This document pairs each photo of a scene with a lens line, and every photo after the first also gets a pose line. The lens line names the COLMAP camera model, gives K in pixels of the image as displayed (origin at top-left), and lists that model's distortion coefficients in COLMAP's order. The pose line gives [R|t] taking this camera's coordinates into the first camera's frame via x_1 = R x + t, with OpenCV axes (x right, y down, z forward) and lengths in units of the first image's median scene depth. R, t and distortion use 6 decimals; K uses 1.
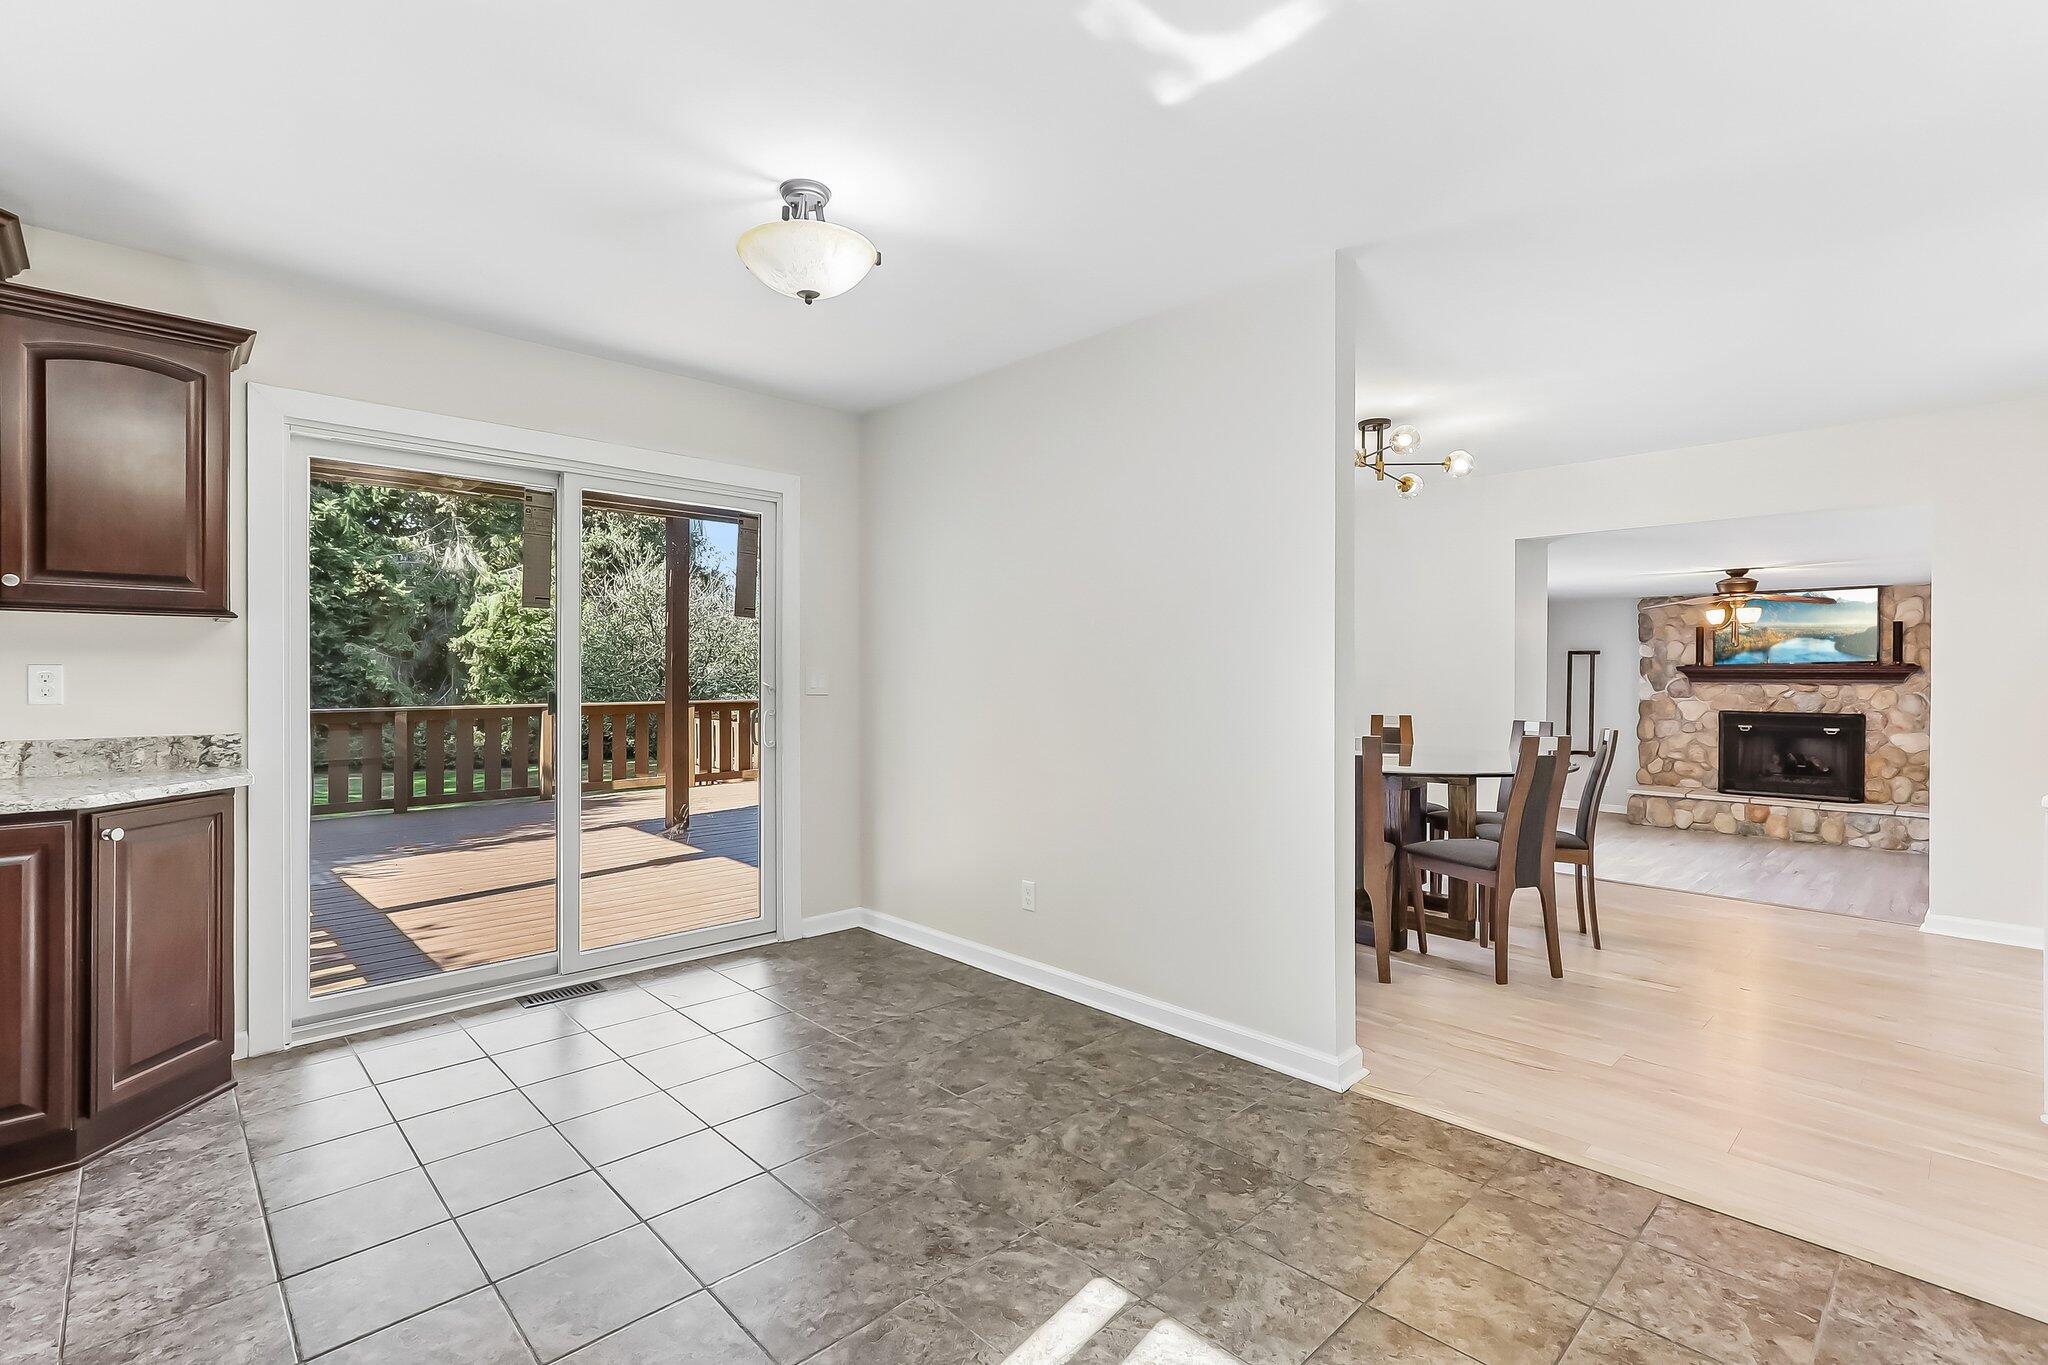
lens RADIAL K [[937.8, 0, 1019.7], [0, 937.8, 677.1], [0, 0, 1]] dist [-0.003108, -0.000338]
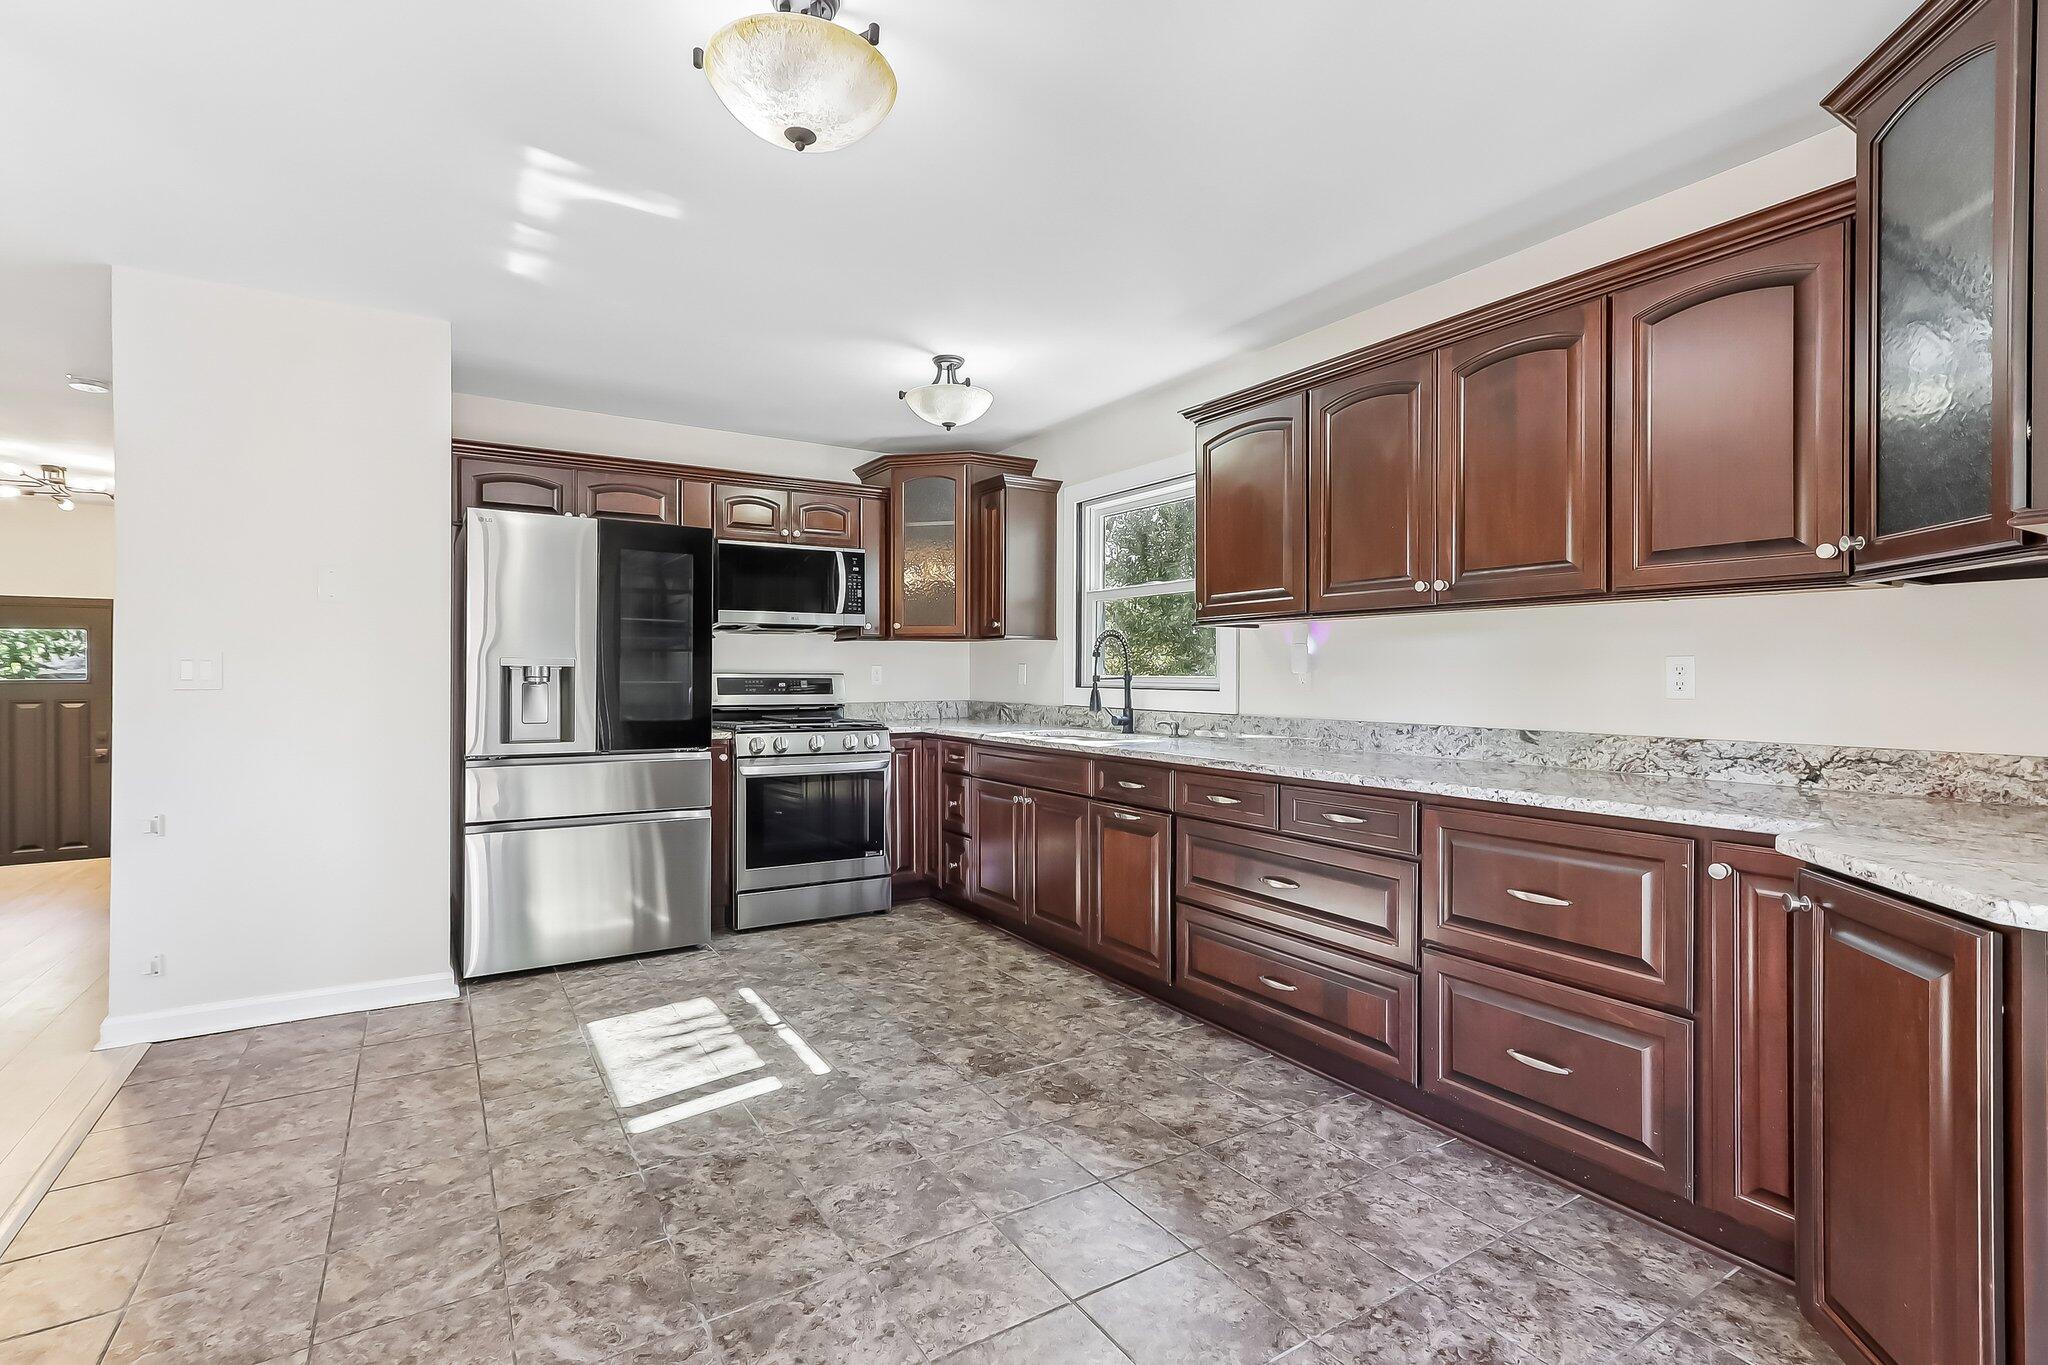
lens RADIAL K [[937.8, 0, 1025.4], [0, 937.8, 675.6], [0, 0, 1]] dist [-0.003108, -0.000338]
pose [[-0.981679, -0.006573, 0.190429, -0.611616], [-0.005454, 0.999965, 0.006396, 0.004472], [-0.190464, 0.005240, -0.981680, 1.925191]]
